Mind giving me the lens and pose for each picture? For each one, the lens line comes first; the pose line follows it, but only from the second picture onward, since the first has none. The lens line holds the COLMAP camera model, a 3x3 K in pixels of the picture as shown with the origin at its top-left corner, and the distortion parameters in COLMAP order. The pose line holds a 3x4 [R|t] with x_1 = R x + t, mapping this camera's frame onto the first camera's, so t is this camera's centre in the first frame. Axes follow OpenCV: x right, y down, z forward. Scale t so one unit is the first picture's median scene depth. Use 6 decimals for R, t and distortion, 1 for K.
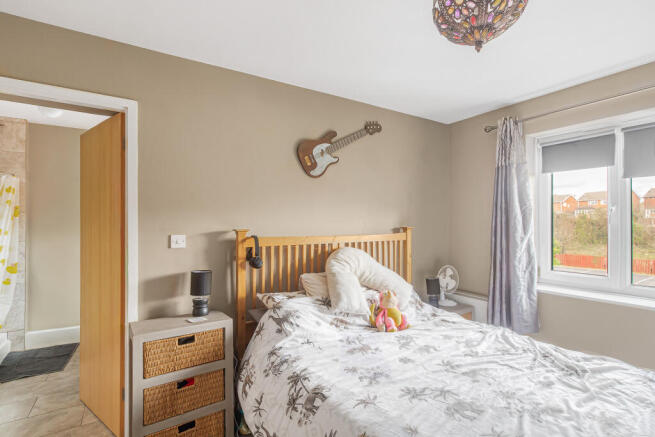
lens RADIAL K [[324.8, 0, 332.1], [0, 324.8, 219.9], [0, 0, 1]] dist [0.003066, 0.000873]
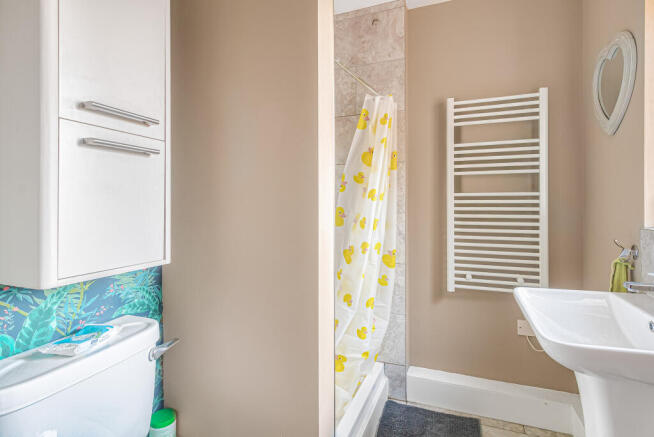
lens RADIAL K [[324.3, 0, 329.2], [0, 324.3, 219.3], [0, 0, 1]] dist [0.003066, 0.000873]
pose [[0.570379, -0.005815, -0.821361, -0.543967], [0.007243, 0.999972, -0.002050, 0.075833], [0.821350, -0.004780, 0.570405, 0.559086]]
